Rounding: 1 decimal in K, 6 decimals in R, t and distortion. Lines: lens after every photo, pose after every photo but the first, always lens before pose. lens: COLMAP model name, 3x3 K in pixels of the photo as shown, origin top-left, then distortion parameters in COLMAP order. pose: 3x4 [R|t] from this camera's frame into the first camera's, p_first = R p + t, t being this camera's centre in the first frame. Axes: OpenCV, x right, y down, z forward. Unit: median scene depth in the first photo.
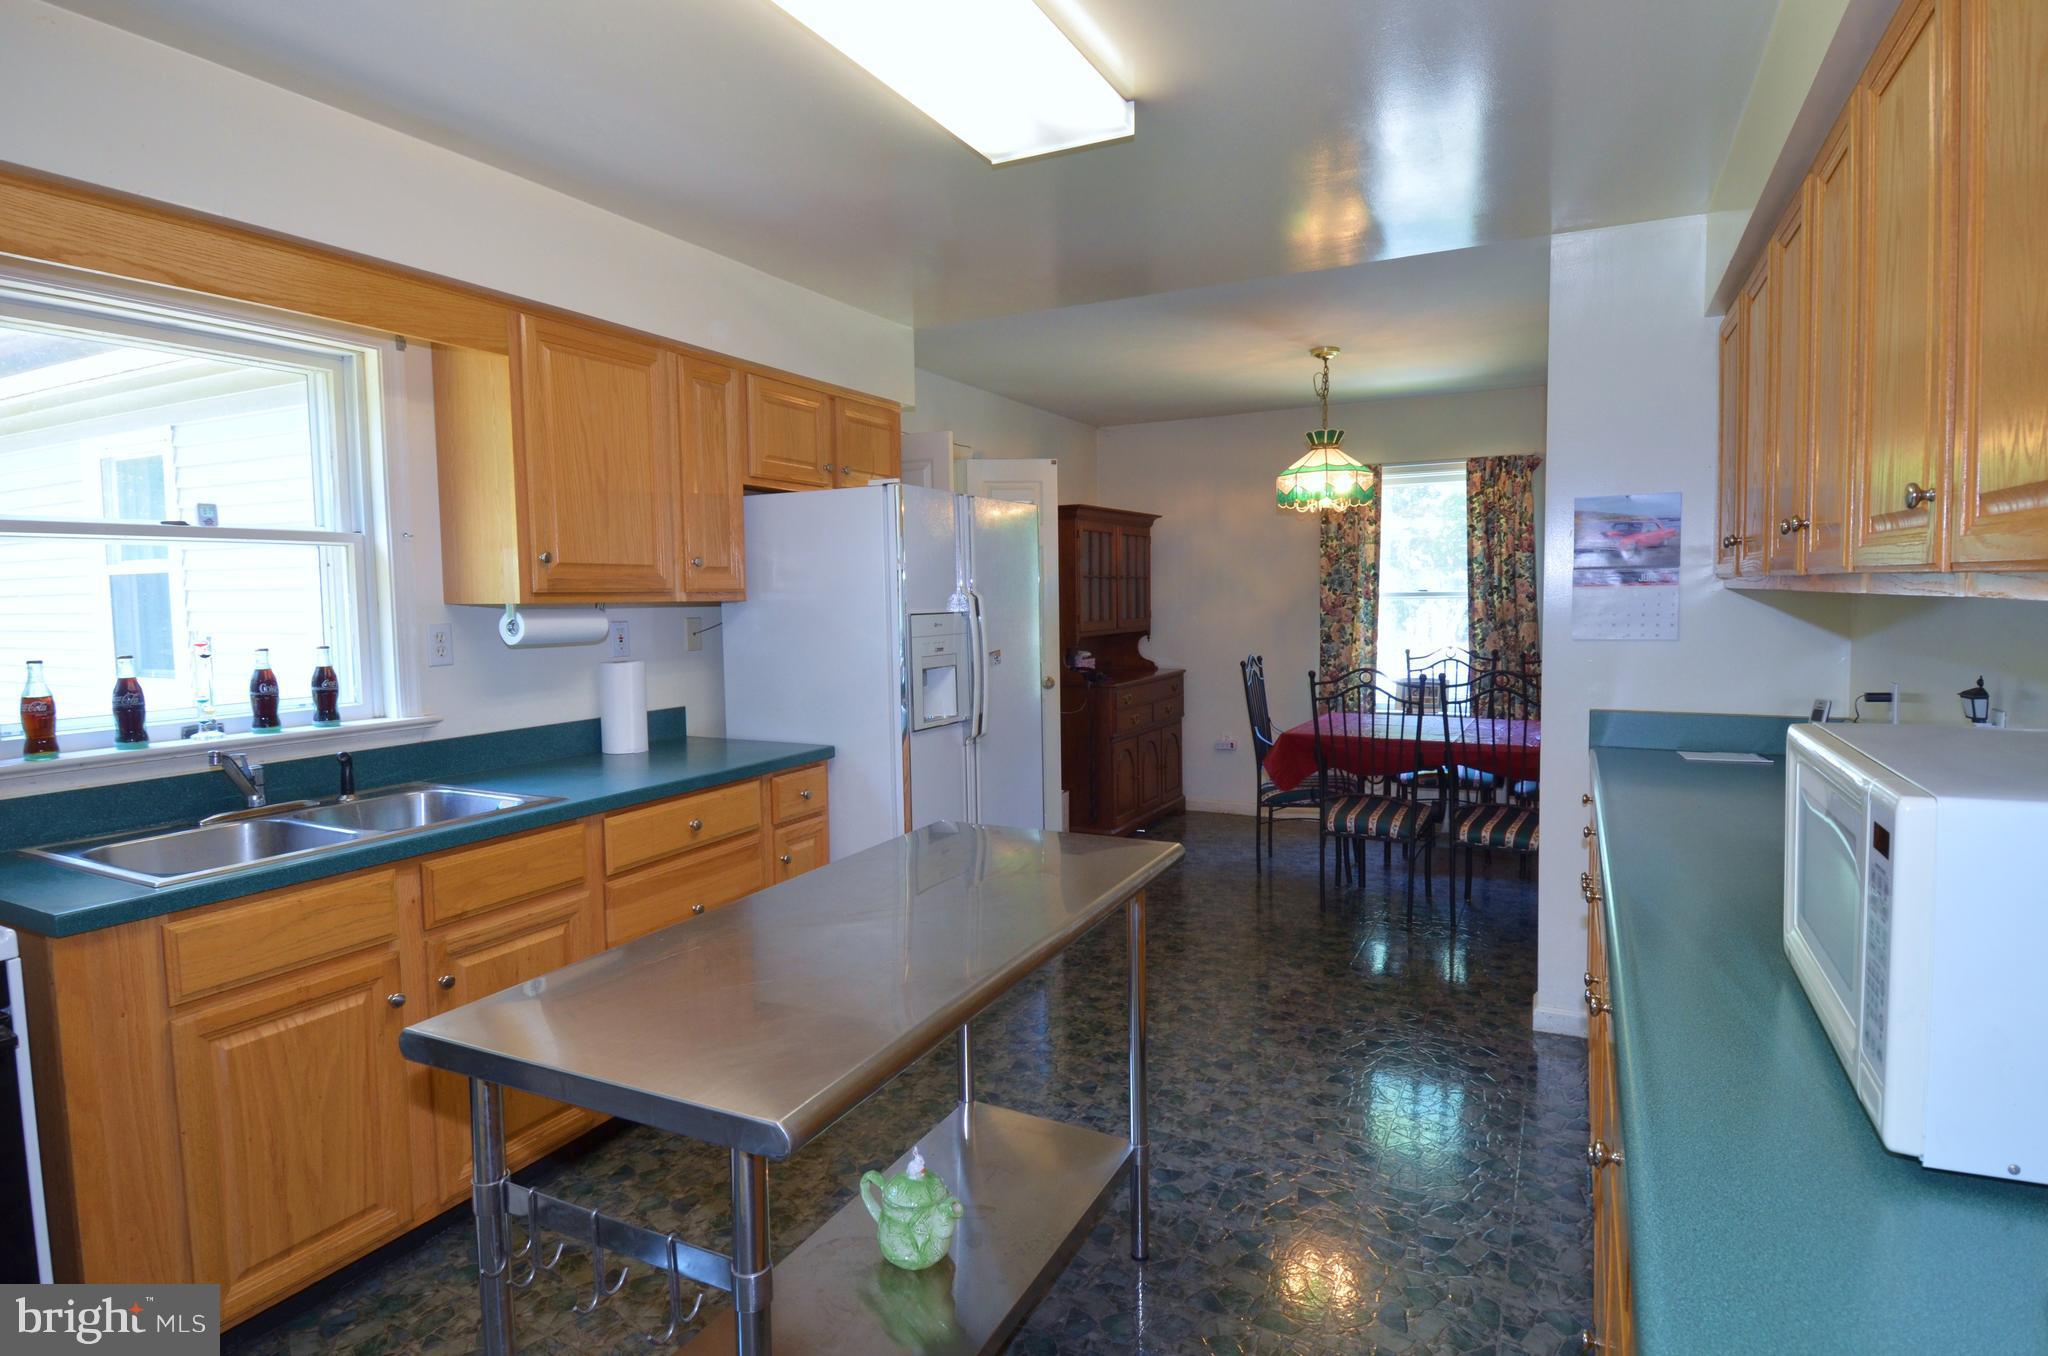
lens RADIAL K [[1063.1, 0, 1047.6], [0, 1063.1, 666.4], [0, 0, 1]] dist [0.051347, -0.056290]
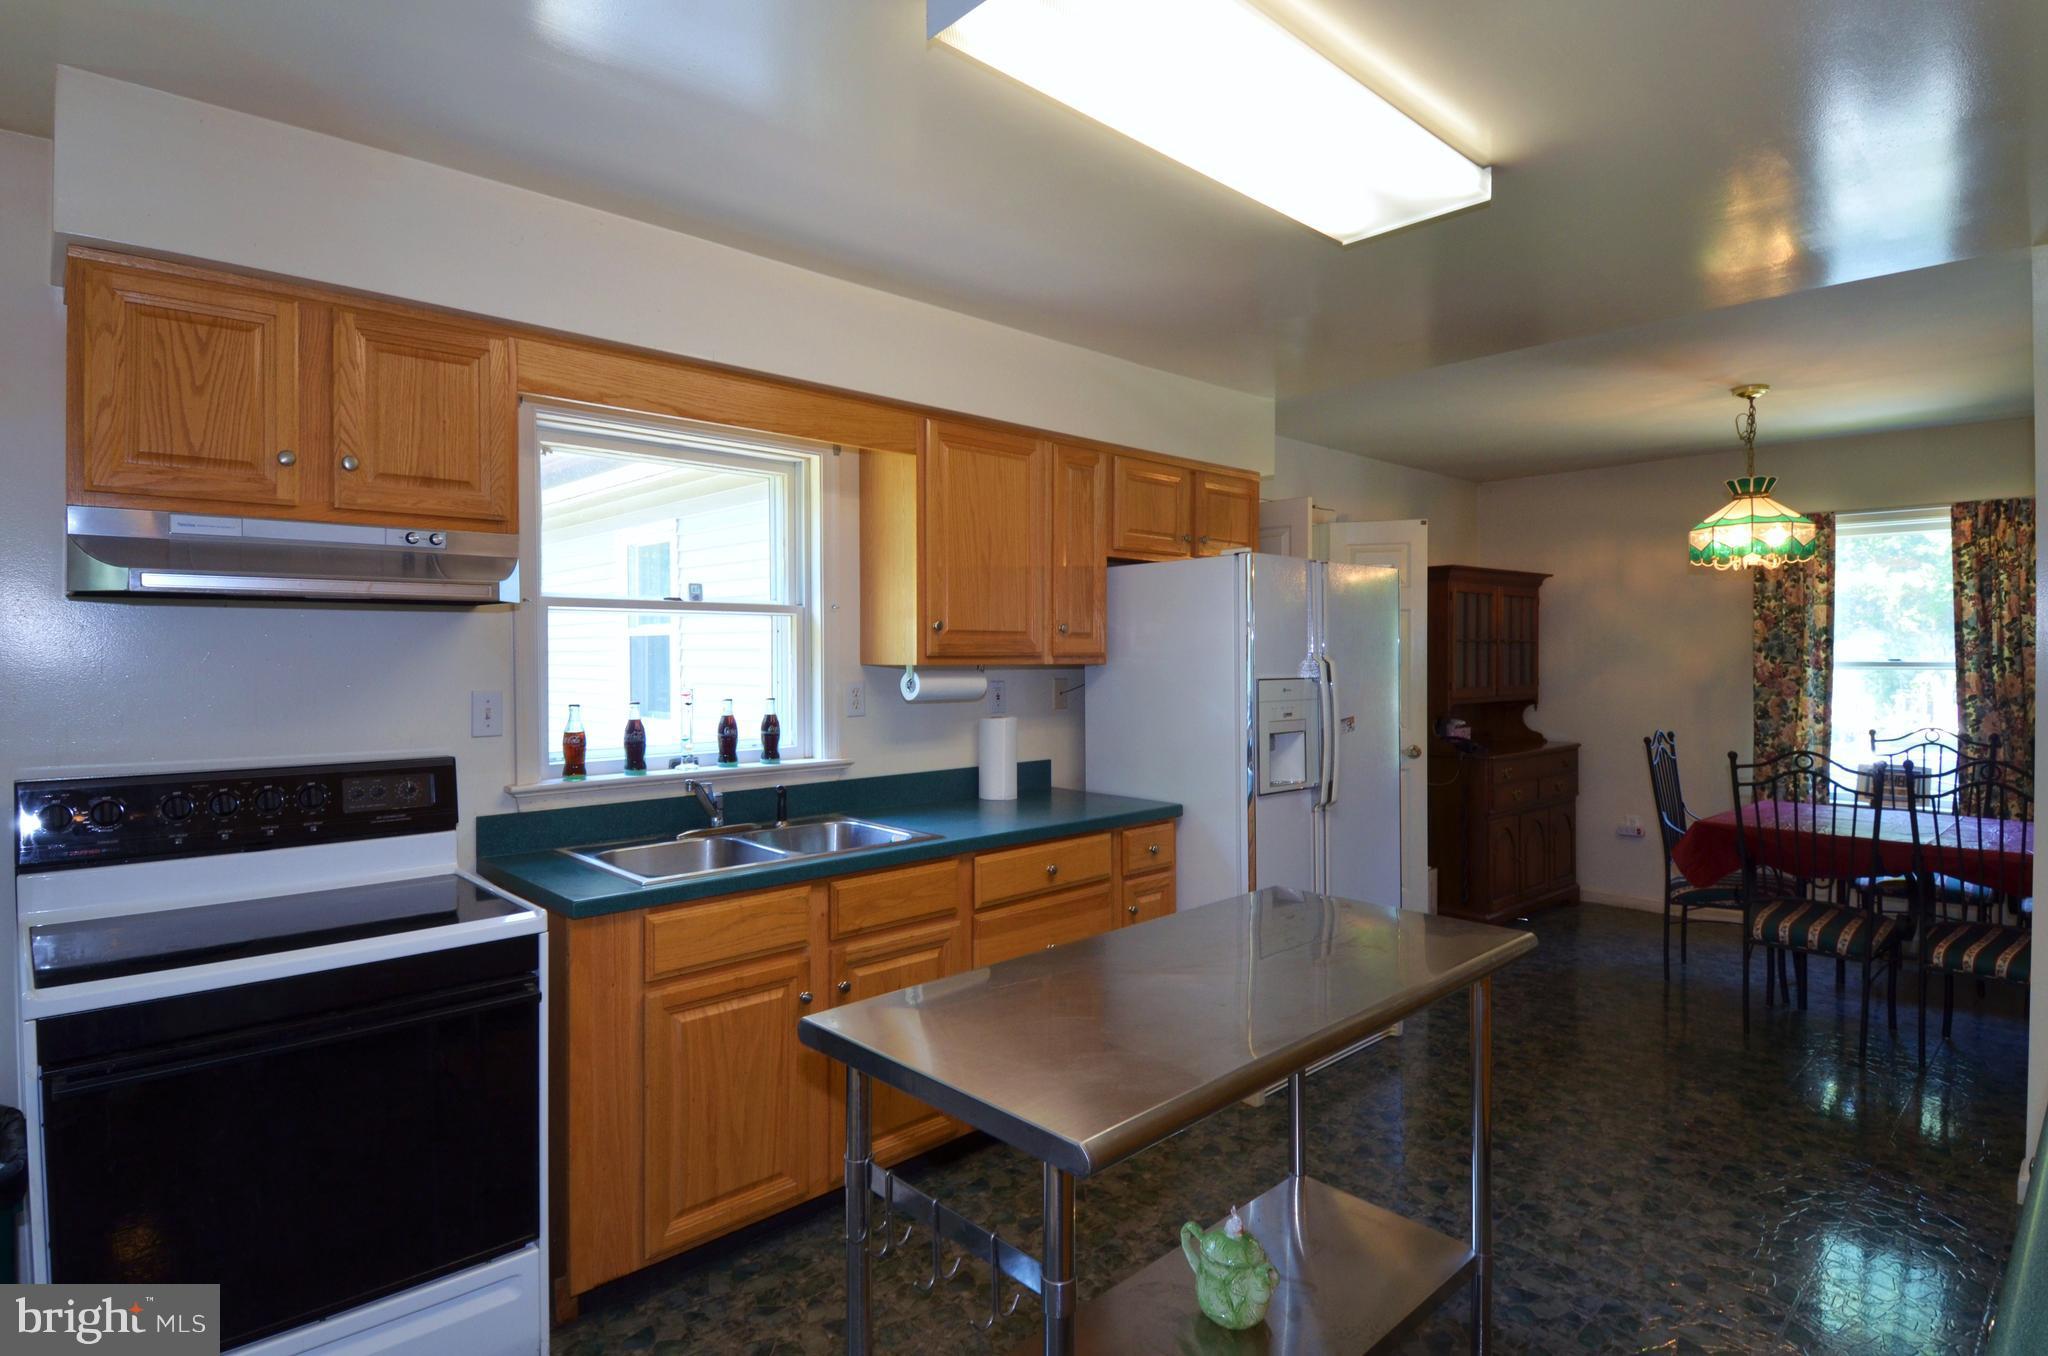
lens RADIAL K [[1063.1, 0, 1047.6], [0, 1063.1, 666.4], [0, 0, 1]] dist [0.051347, -0.056290]
pose [[0.939748, 0.014054, -0.341579, 0.030425], [-0.033145, 0.998193, -0.050116, -0.003553], [0.340257, 0.058418, 0.938516, -0.028073]]
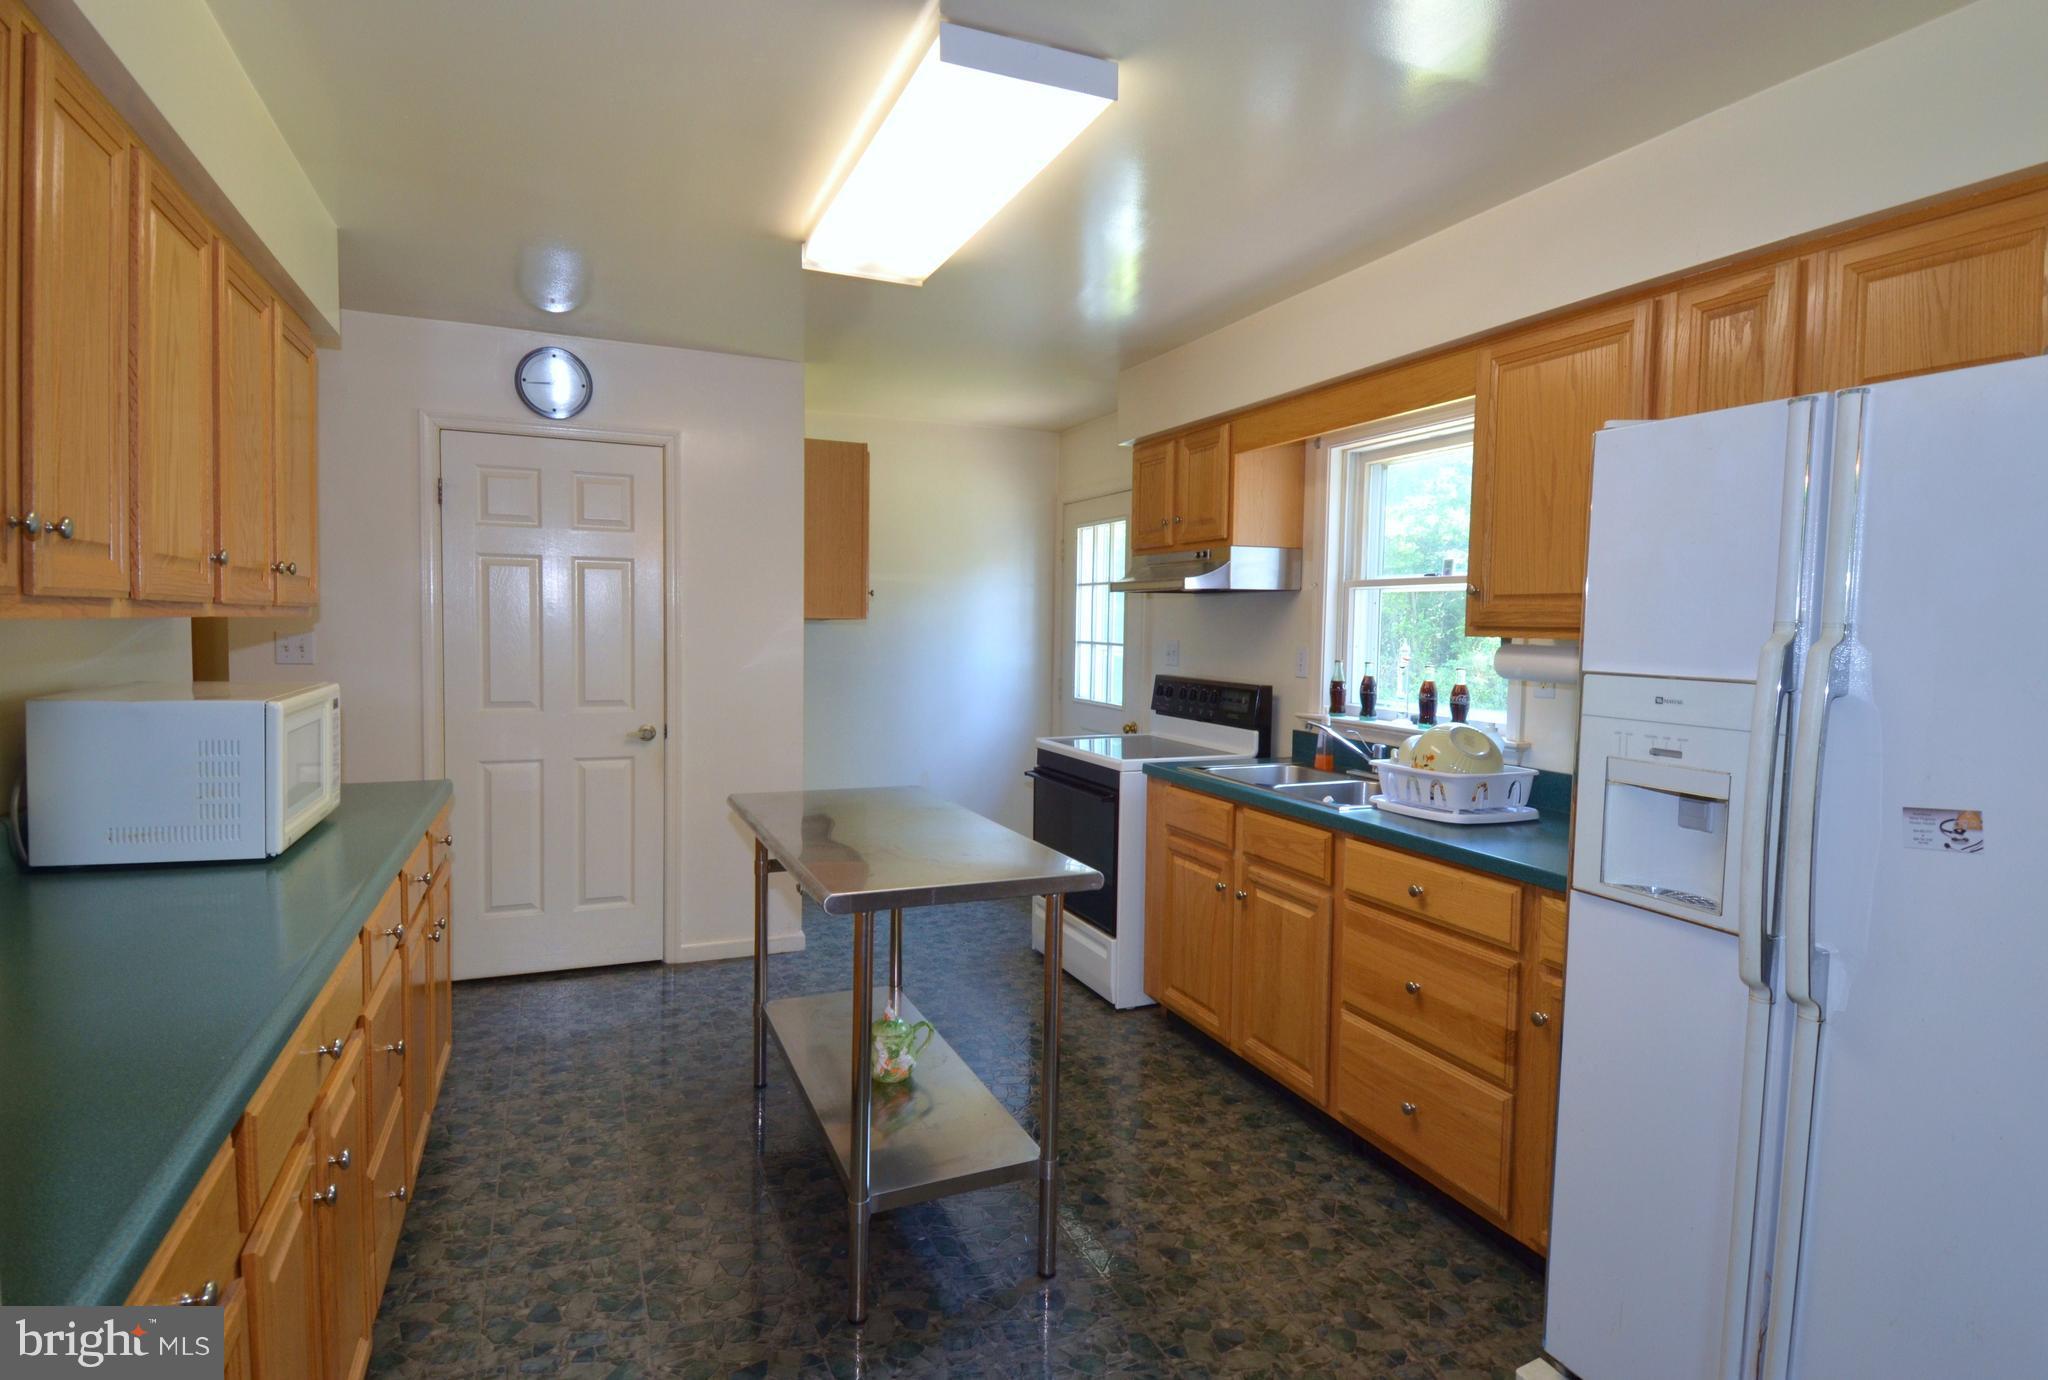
lens RADIAL K [[1094.9, 0, 1024.0], [0, 1094.9, 690.0], [0, 0, 1]] dist [0.000450, 0.000001]
pose [[-0.662124, 0.043030, -0.748158, 0.490865], [-0.068755, 0.990651, 0.117826, -0.088384], [0.746234, 0.129455, -0.652975, 1.187514]]
